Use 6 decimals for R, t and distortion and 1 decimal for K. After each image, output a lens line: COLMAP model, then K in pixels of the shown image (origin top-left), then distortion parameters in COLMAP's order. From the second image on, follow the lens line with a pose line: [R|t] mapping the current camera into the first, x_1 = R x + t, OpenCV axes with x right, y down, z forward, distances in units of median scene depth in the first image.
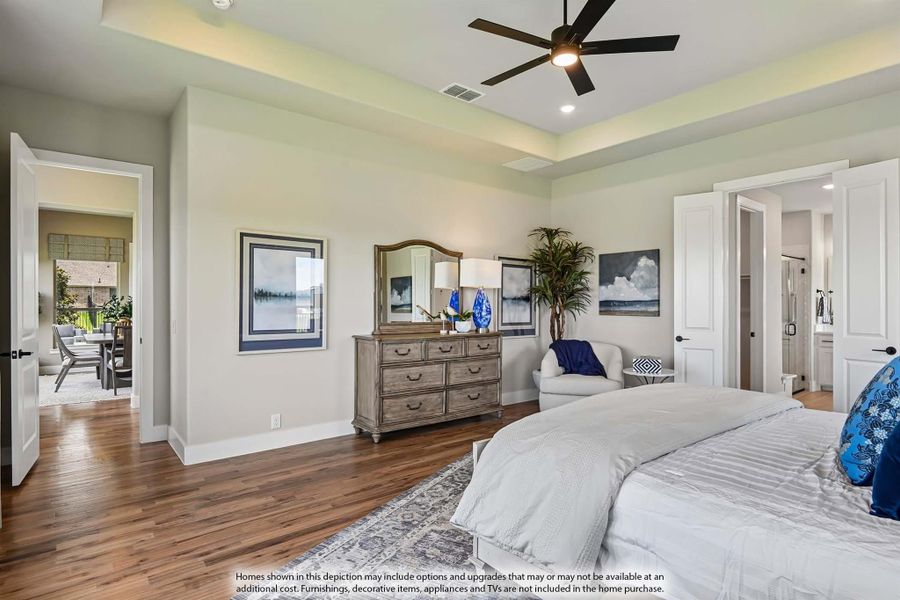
lens RADIAL K [[472.0, 0, 451.9], [0, 472.0, 303.0], [0, 0, 1]] dist [0.003314, -0.010059]
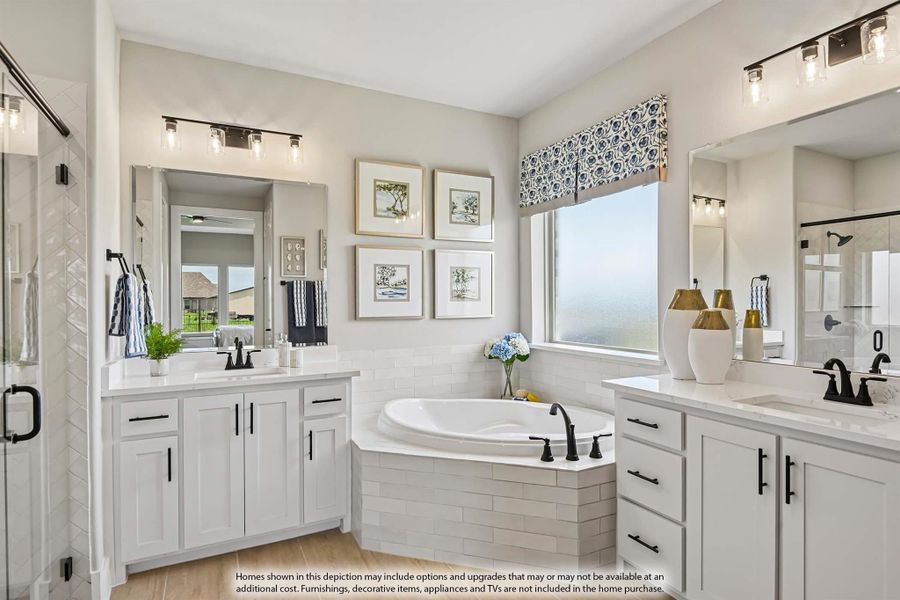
lens RADIAL K [[472.0, 0, 451.9], [0, 472.0, 303.0], [0, 0, 1]] dist [0.003314, -0.010059]
pose [[0.193036, -0.003370, 0.981186, 0.521670], [-0.000067, 0.999994, 0.003448, 0.005006], [-0.981192, -0.000731, 0.193035, 0.728543]]
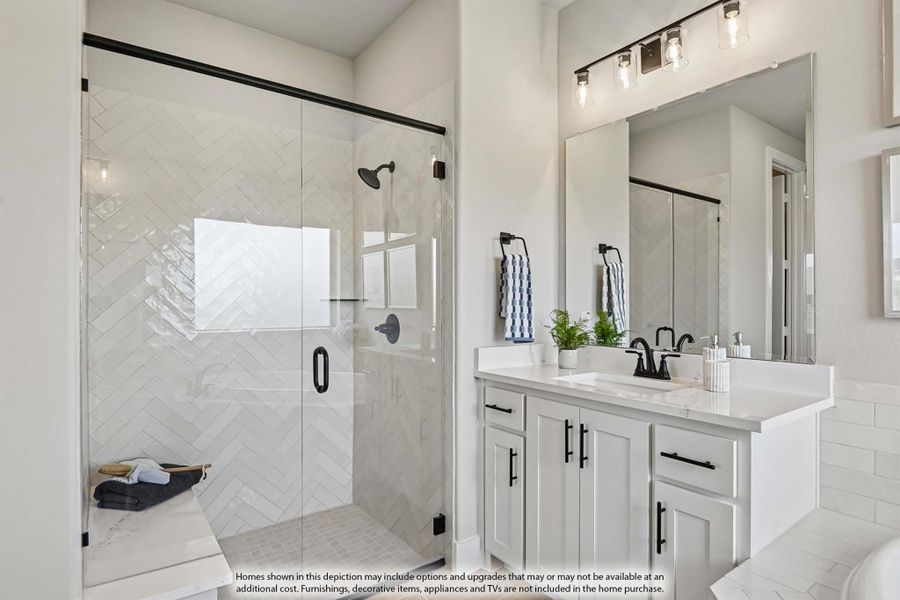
lens RADIAL K [[472.0, 0, 451.9], [0, 472.0, 303.0], [0, 0, 1]] dist [0.003314, -0.010059]
pose [[0.999456, 0.000127, -0.032966, 0.762598], [0.000171, 0.999959, 0.009039, 0.014786], [0.032966, -0.009039, 0.999416, 0.696982]]
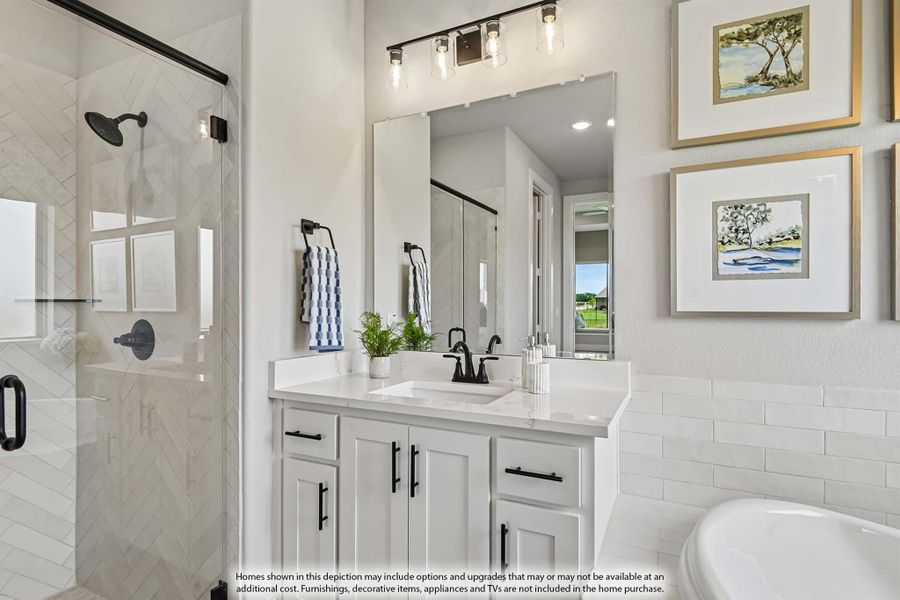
lens RADIAL K [[460.3, 0, 453.1], [0, 460.3, 303.8], [0, 0, 1]] dist [0.005180, -0.009033]
pose [[0.901442, 0.000603, 0.432899, 0.750116], [-0.003404, 0.999978, 0.005694, 0.015509], [-0.432886, -0.006606, 0.901424, 0.748350]]
